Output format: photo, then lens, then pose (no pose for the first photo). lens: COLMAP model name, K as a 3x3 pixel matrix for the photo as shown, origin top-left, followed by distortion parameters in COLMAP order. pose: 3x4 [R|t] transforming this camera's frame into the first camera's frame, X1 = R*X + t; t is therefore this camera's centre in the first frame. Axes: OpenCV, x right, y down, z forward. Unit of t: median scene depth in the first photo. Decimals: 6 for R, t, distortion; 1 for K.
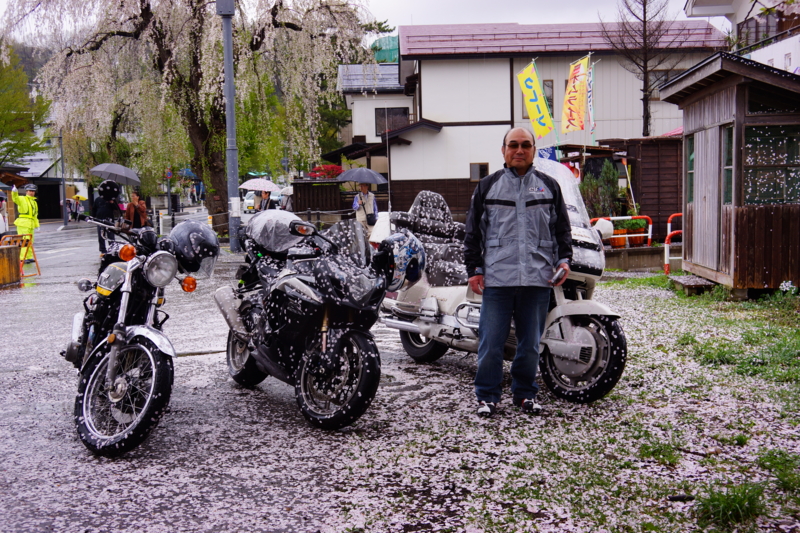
lens RADIAL K [[967.2, 0, 400.0], [0, 967.2, 266.5], [0, 0, 1]] dist [0.032816, 0.000087]
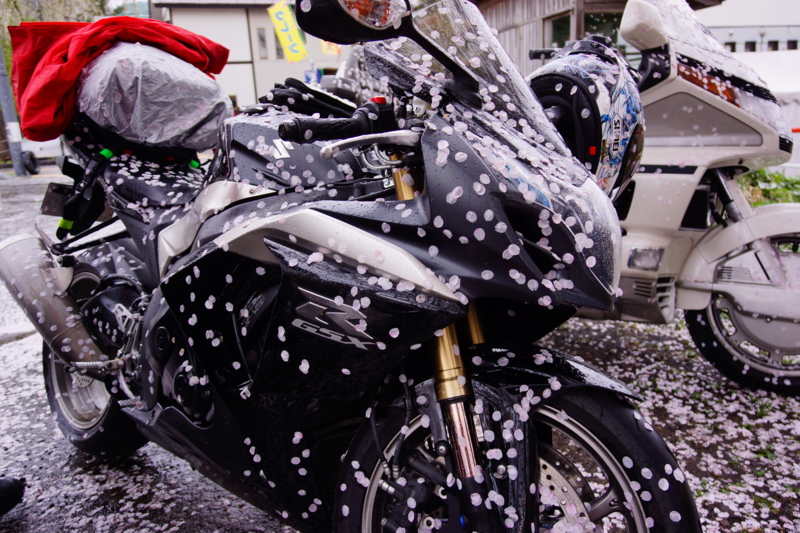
lens RADIAL K [[634.2, 0, 400.0], [0, 634.2, 266.5], [0, 0, 1]] dist [0.018067, 0.006706]
pose [[0.932641, -0.111264, 0.343222, -0.116884], [0.061031, 0.986206, 0.153862, 0.001057], [-0.355607, -0.122551, 0.926566, 0.649645]]
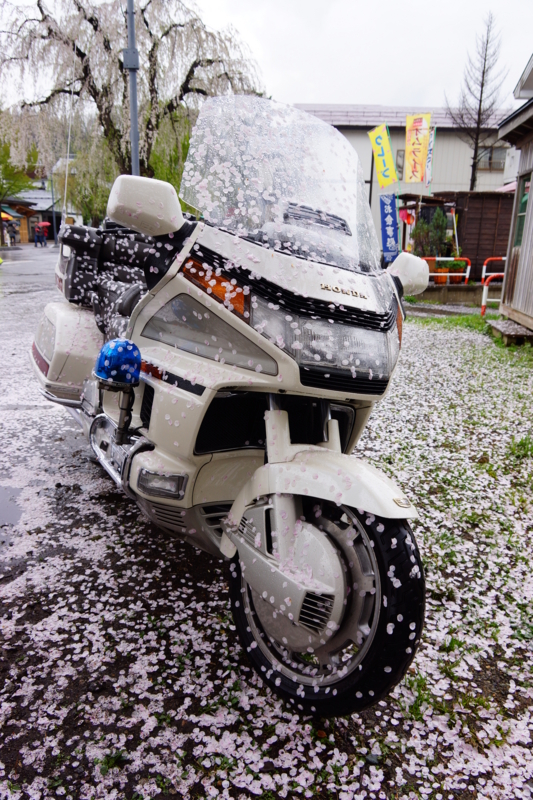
lens RADIAL K [[598.8, 0, 266.5], [0, 598.8, 400.0], [0, 0, 1]] dist [-0.008149, 0.002519]
pose [[0.996971, 0.063742, -0.044557, 0.150311], [-0.053989, 0.979630, 0.193419, -0.030188], [0.055978, -0.190428, 0.980104, 0.663275]]
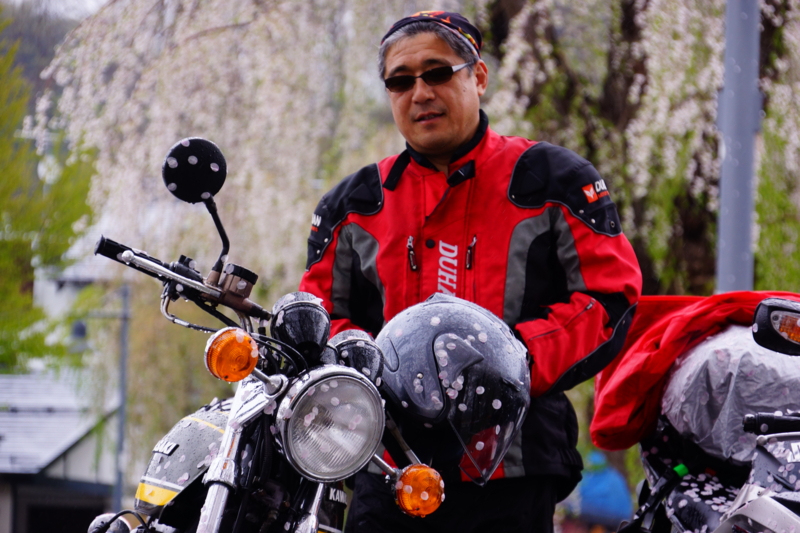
lens RADIAL K [[4035.2, 0, 400.0], [0, 4035.2, 266.5], [0, 0, 1]] dist [0.142525, 8.591631]
pose [[0.963736, 0.030919, -0.265060, 0.087869], [-0.073977, 0.985291, -0.154042, 0.112361], [0.256398, 0.168064, 0.951848, -0.181150]]
